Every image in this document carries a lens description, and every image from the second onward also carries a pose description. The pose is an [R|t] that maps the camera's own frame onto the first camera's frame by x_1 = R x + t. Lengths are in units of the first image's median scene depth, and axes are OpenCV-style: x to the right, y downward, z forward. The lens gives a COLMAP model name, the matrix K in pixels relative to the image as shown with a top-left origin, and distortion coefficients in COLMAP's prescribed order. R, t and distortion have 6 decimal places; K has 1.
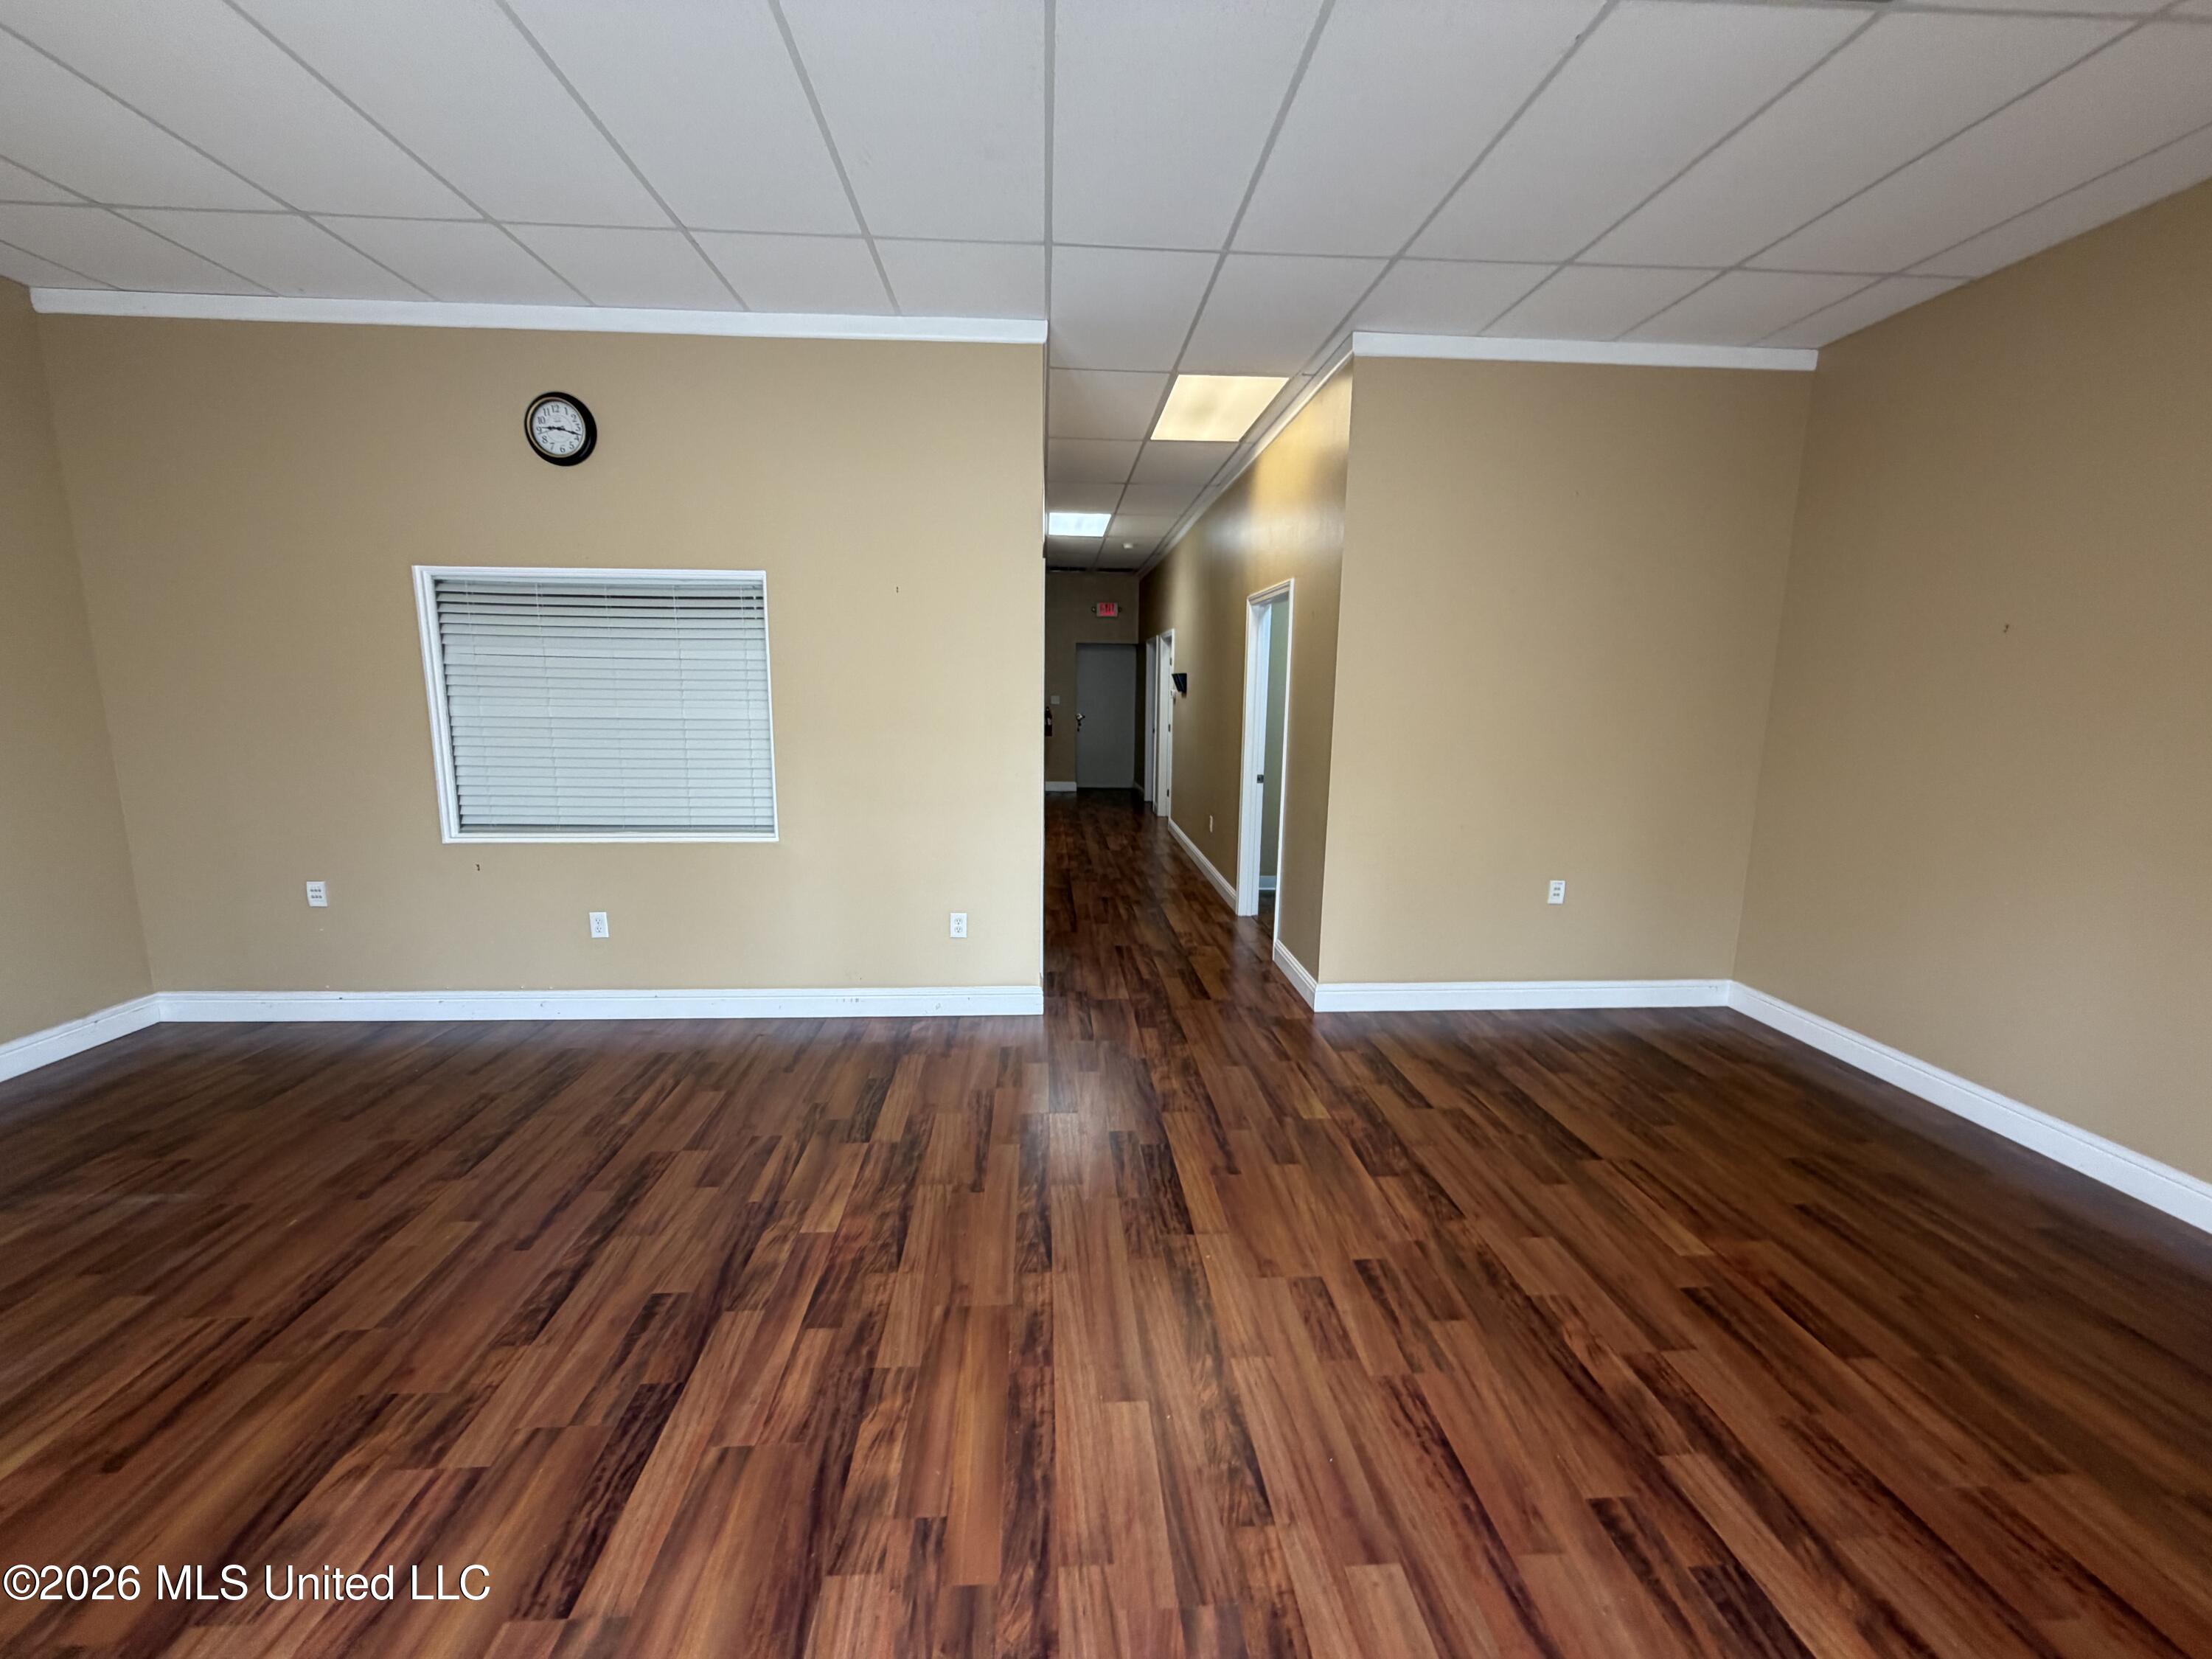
lens RADIAL K [[891.0, 0, 1105.3], [0, 891.0, 830.6], [0, 0, 1]] dist [0.003253, -0.000824]
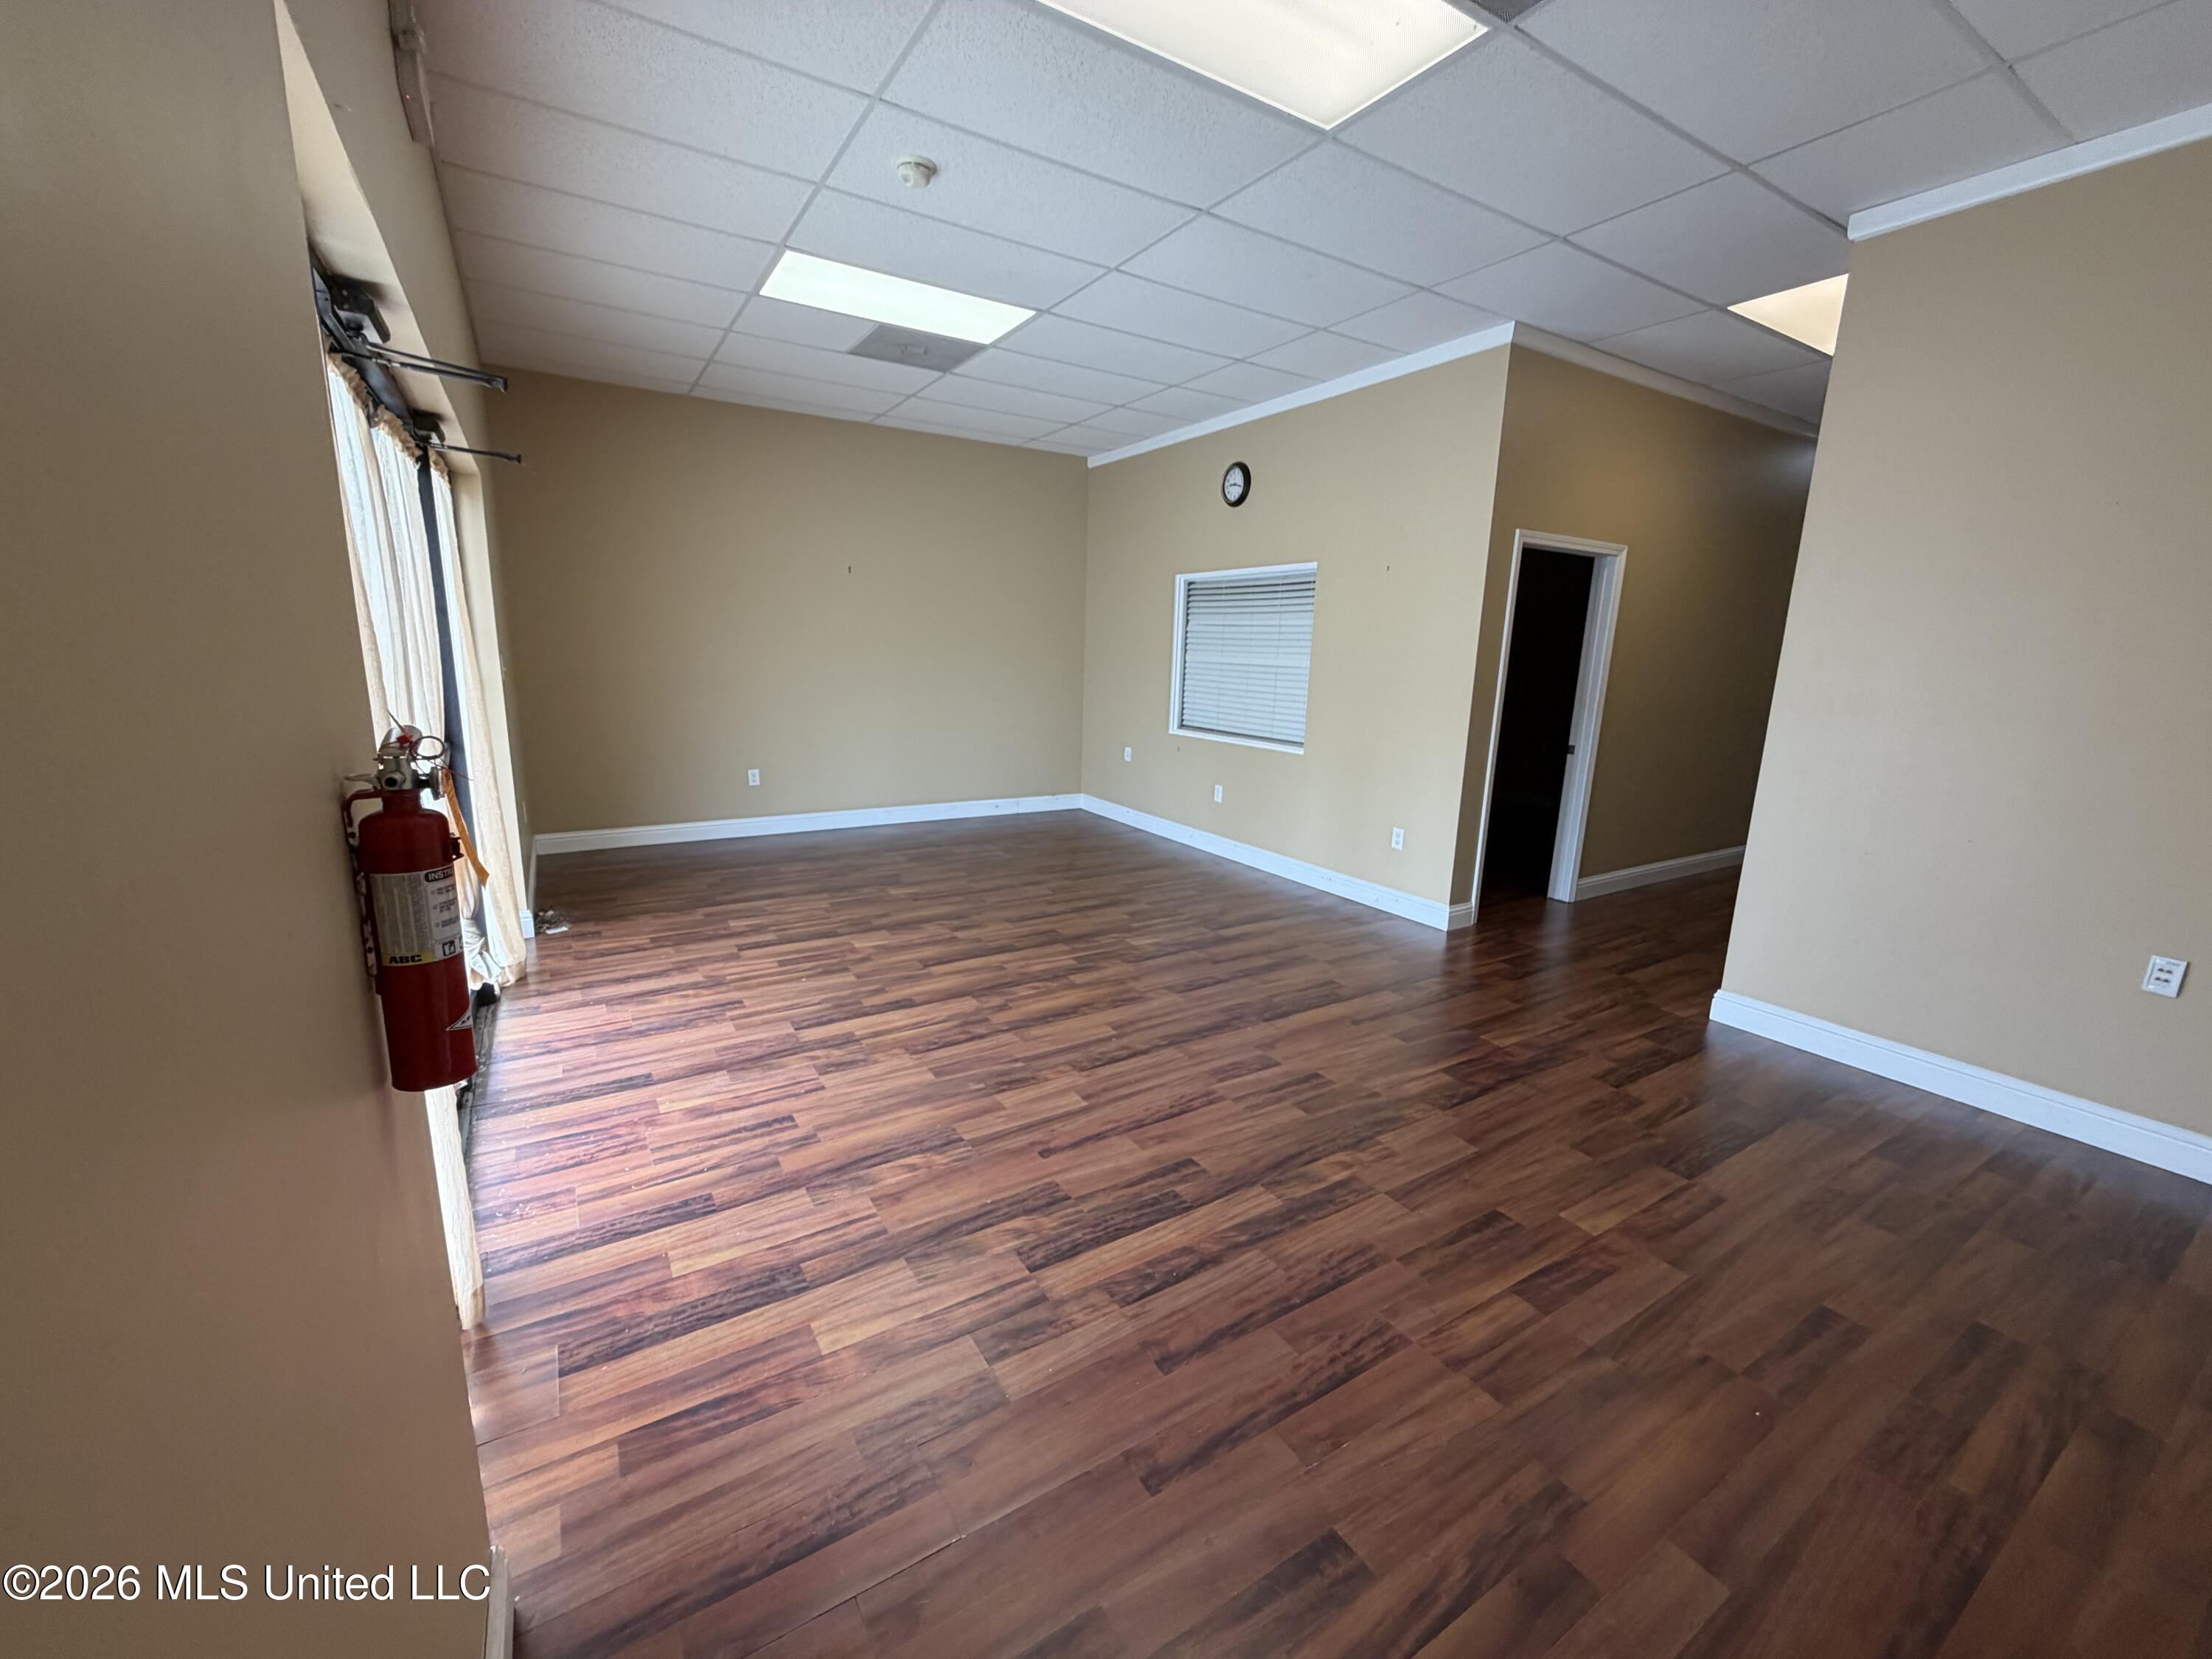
lens RADIAL K [[891.0, 0, 1087.1], [0, 891.0, 838.9], [0, 0, 1]] dist [0.003253, -0.000824]
pose [[0.462981, 0.190864, -0.865575, 1.114623], [-0.163074, 0.978213, 0.128476, 0.026912], [0.871238, 0.081671, 0.484019, 0.033647]]
